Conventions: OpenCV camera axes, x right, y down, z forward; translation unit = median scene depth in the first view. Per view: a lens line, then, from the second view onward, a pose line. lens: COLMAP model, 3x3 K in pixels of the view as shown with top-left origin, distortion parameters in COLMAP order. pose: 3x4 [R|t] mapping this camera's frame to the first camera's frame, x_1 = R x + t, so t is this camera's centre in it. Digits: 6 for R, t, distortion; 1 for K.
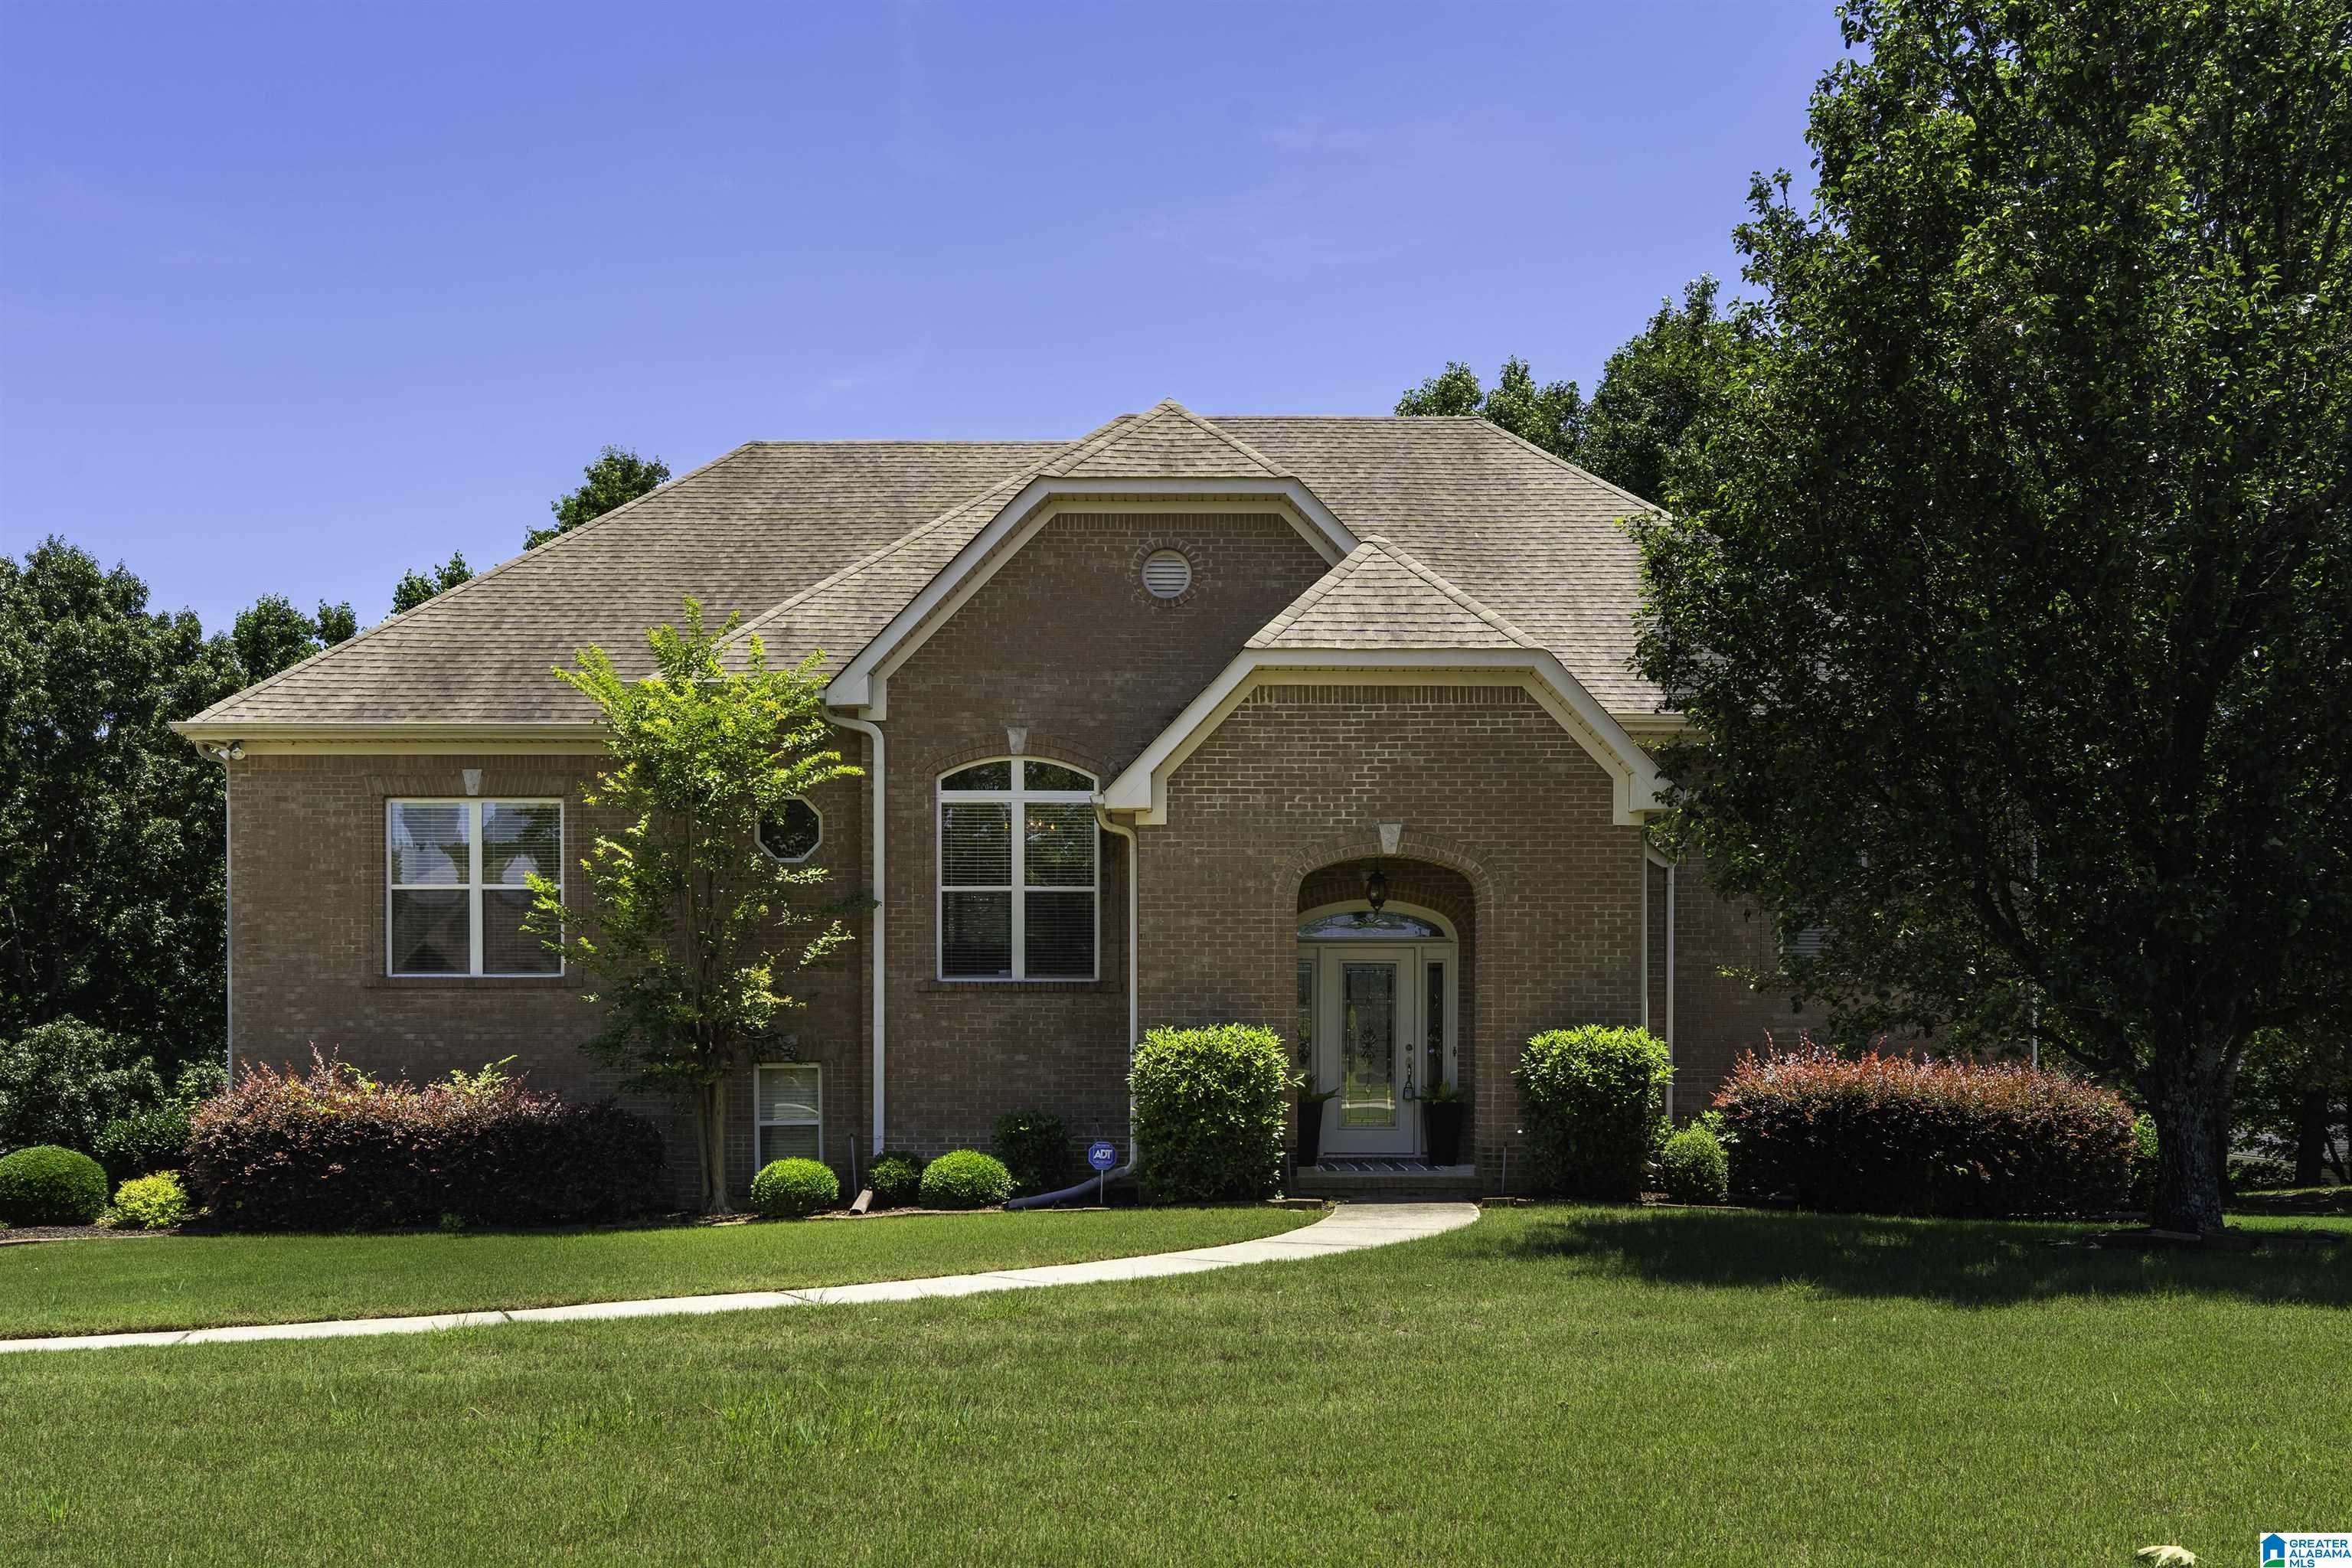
lens RADIAL K [[2047.1, 0, 1175.9], [0, 2047.1, 1066.7], [0, 0, 1]] dist [-0.004082, -0.003359]
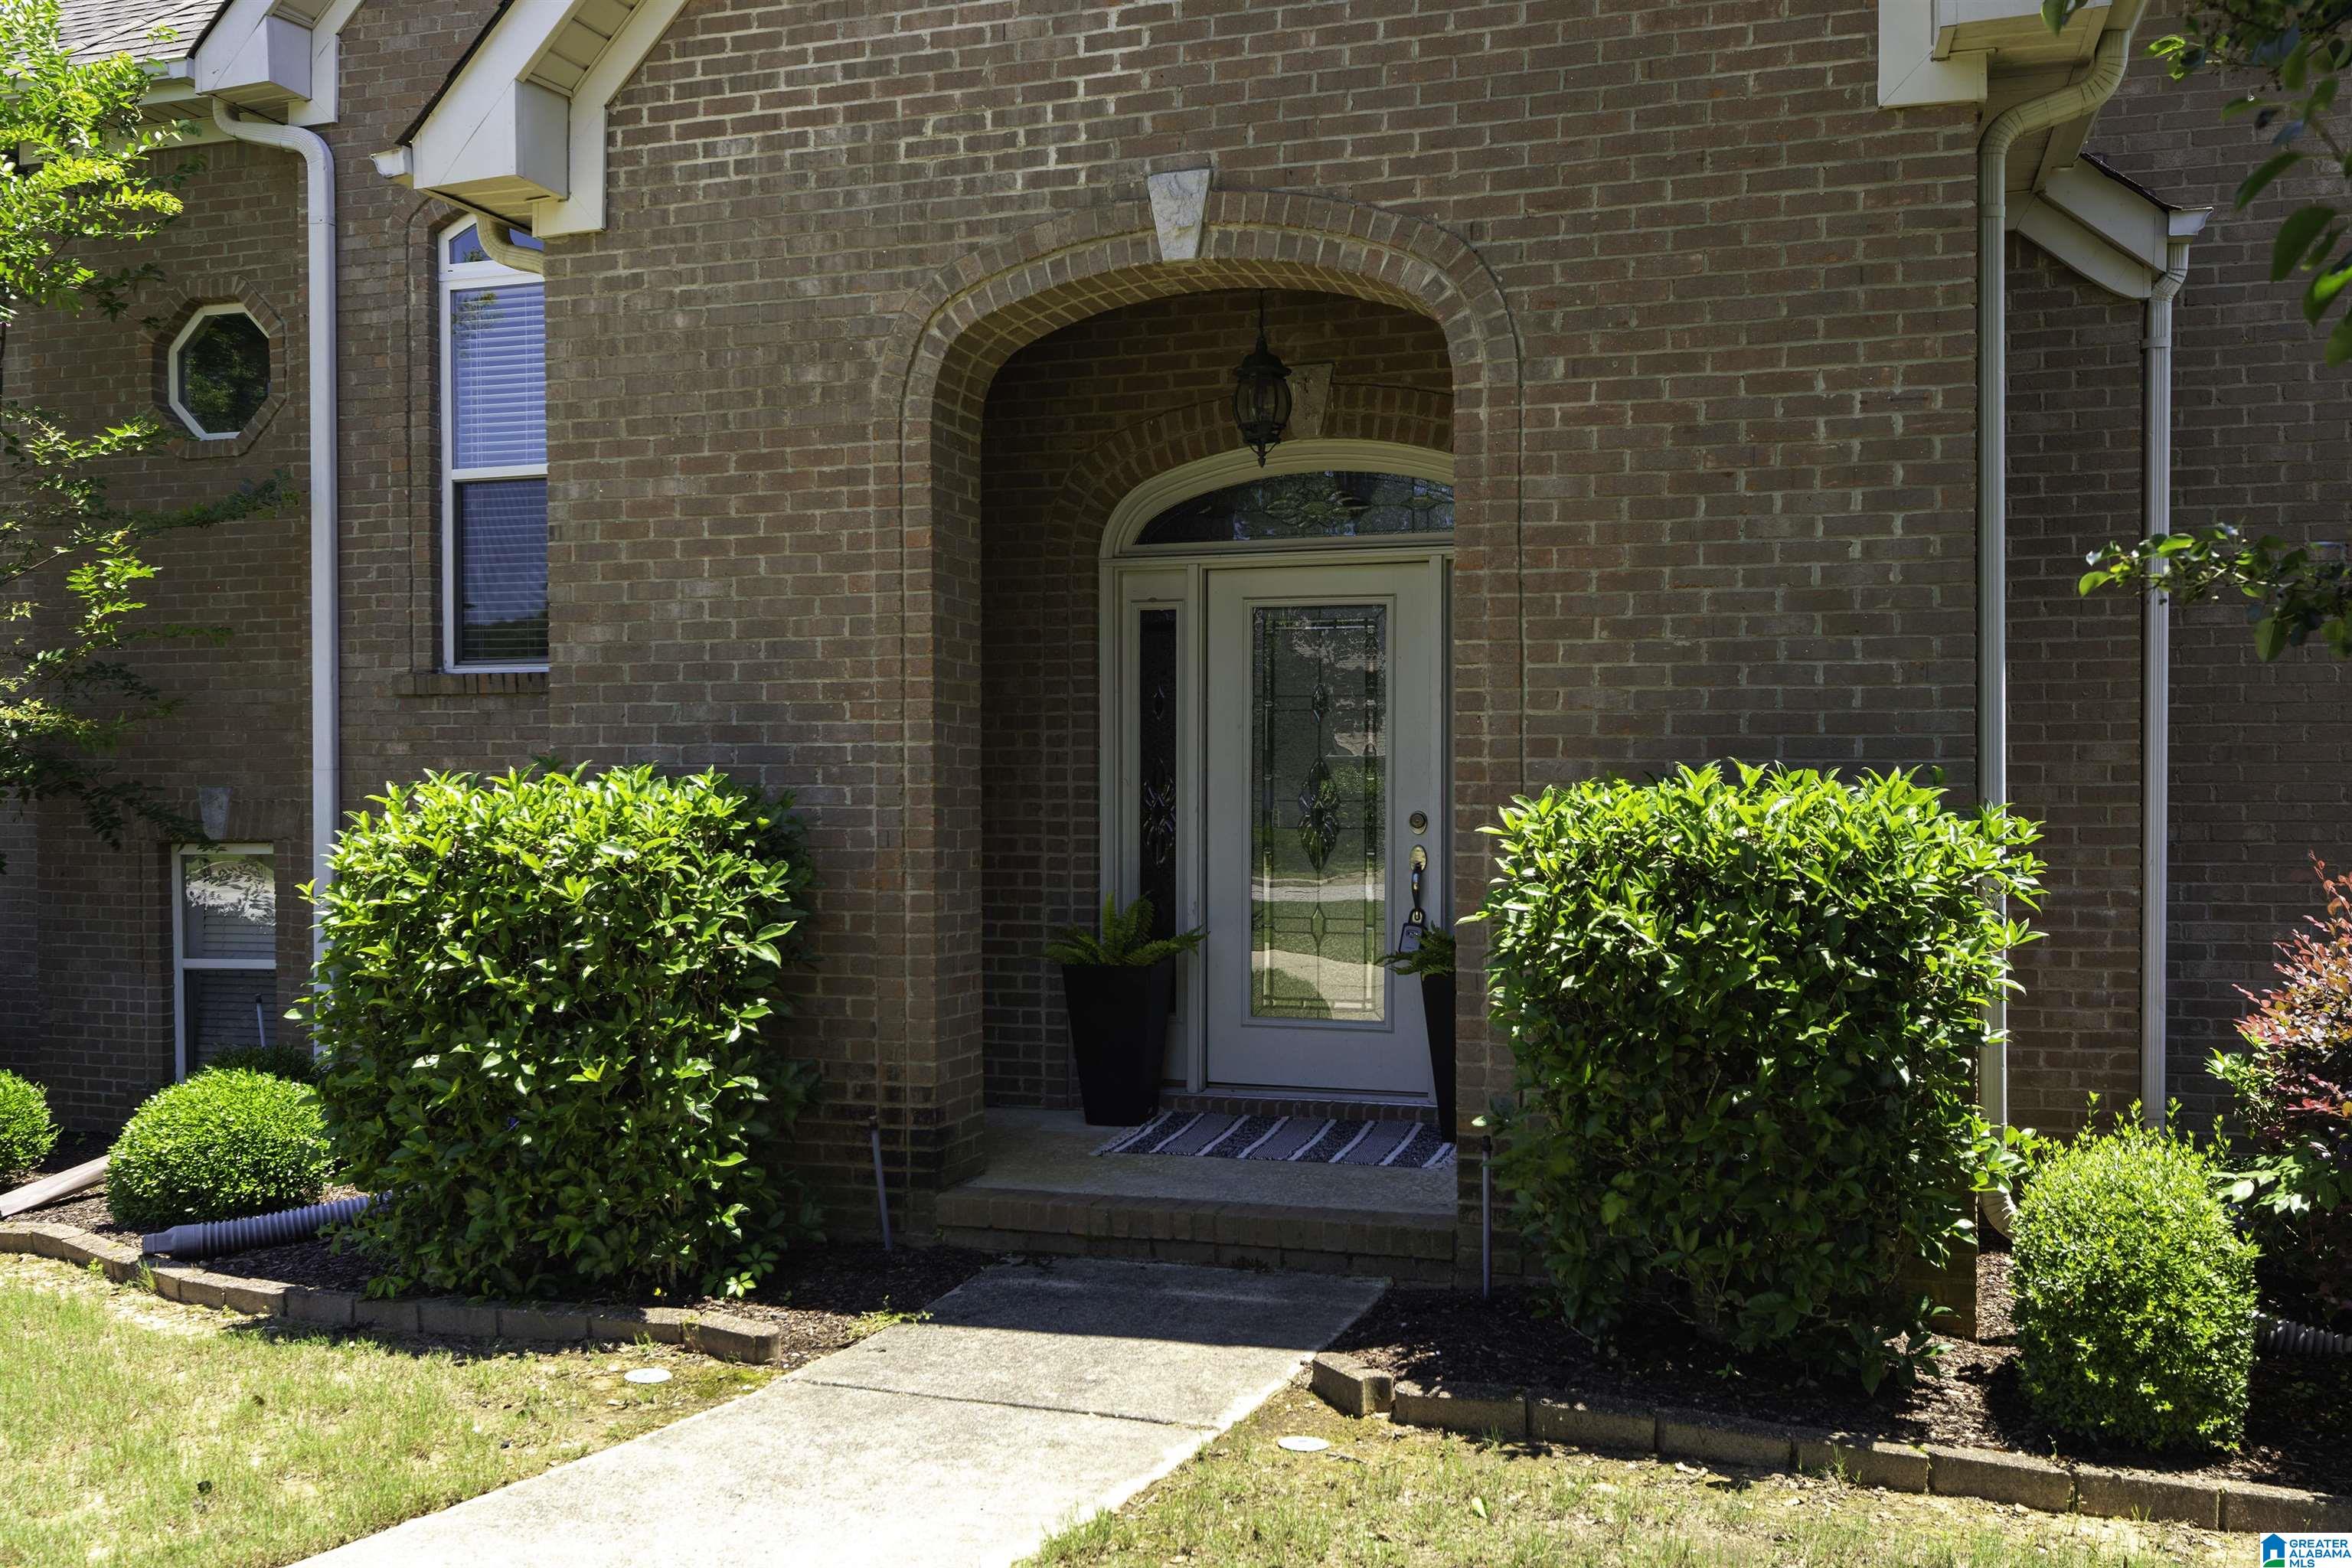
lens RADIAL K [[2058.8, 0, 1171.9], [0, 2058.8, 803.7], [0, 0, 1]] dist [-0.001770, 0.001777]
pose [[0.946564, 0.001798, -0.322512, 0.209775], [-0.001213, 0.999997, 0.002014, -0.014288], [0.322515, -0.001516, 0.946563, 0.663841]]
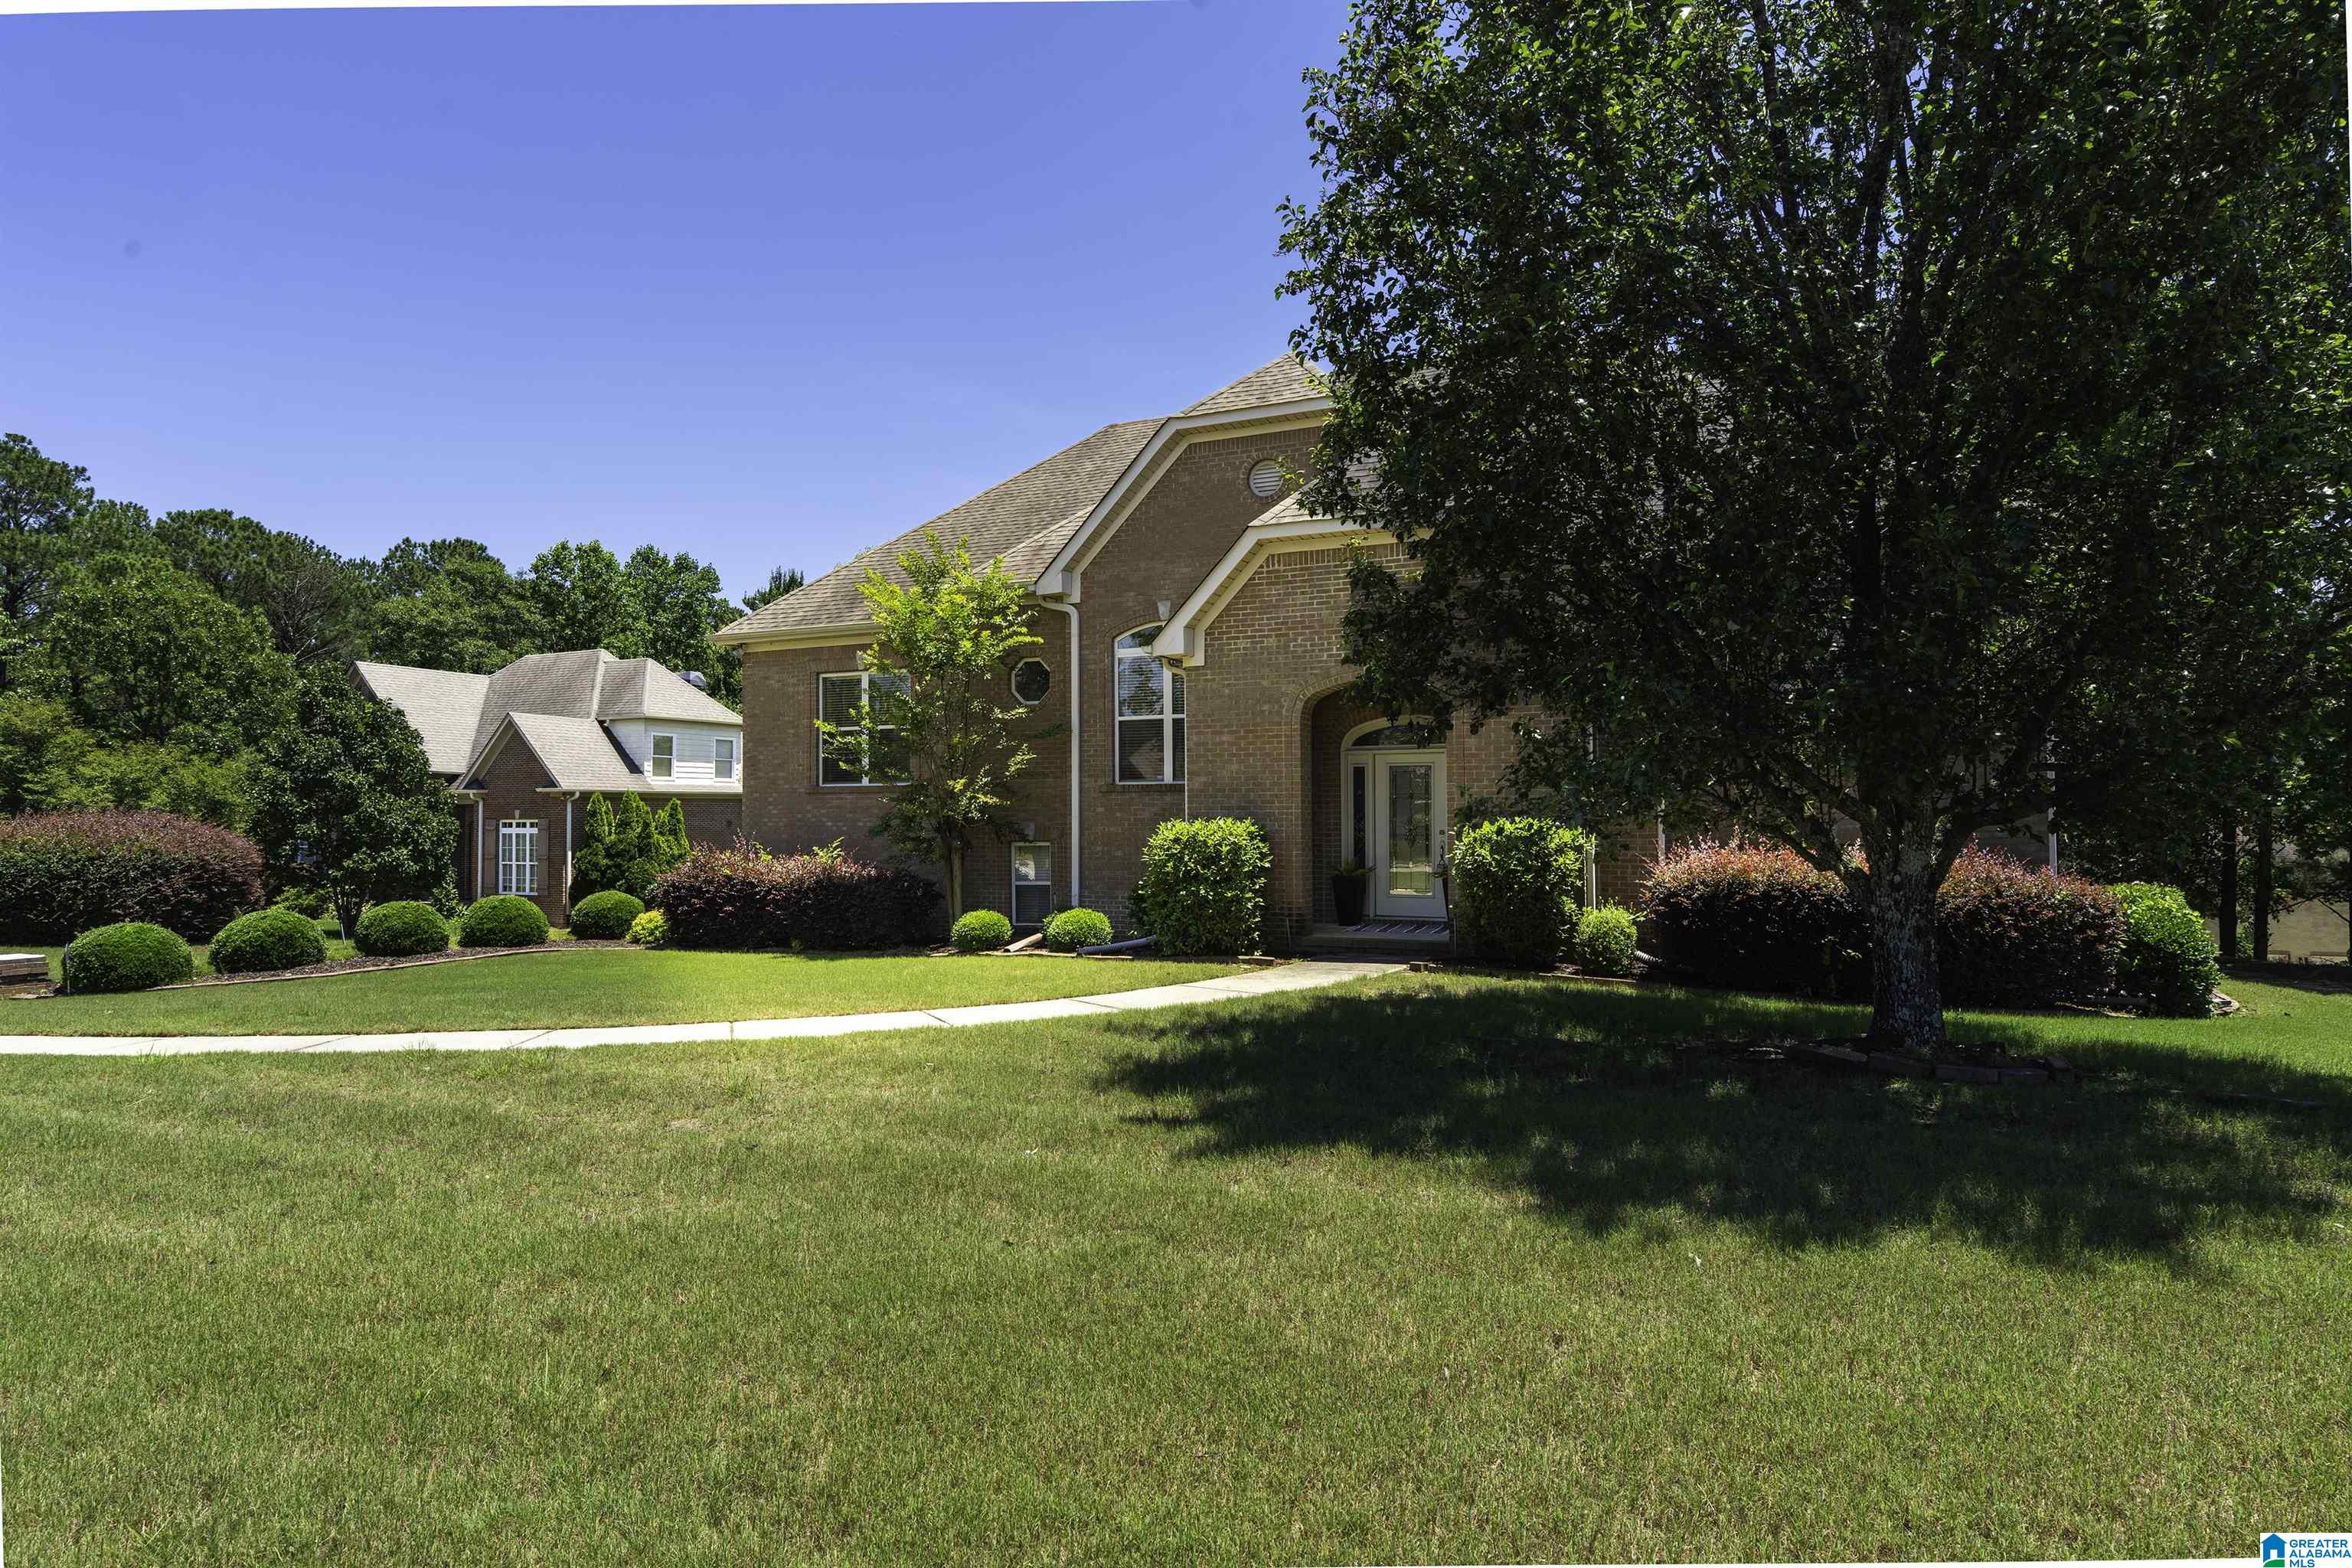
lens RADIAL K [[1288.8, 0, 1176.0], [0, 1288.8, 784.0], [0, 0, 1]] dist [-0.000642, 0.000055]
pose [[0.905212, -0.014632, -0.424709, 0.323765], [0.000945, 0.999474, -0.032421, -0.014527], [0.424960, 0.028947, 0.904749, 0.236754]]
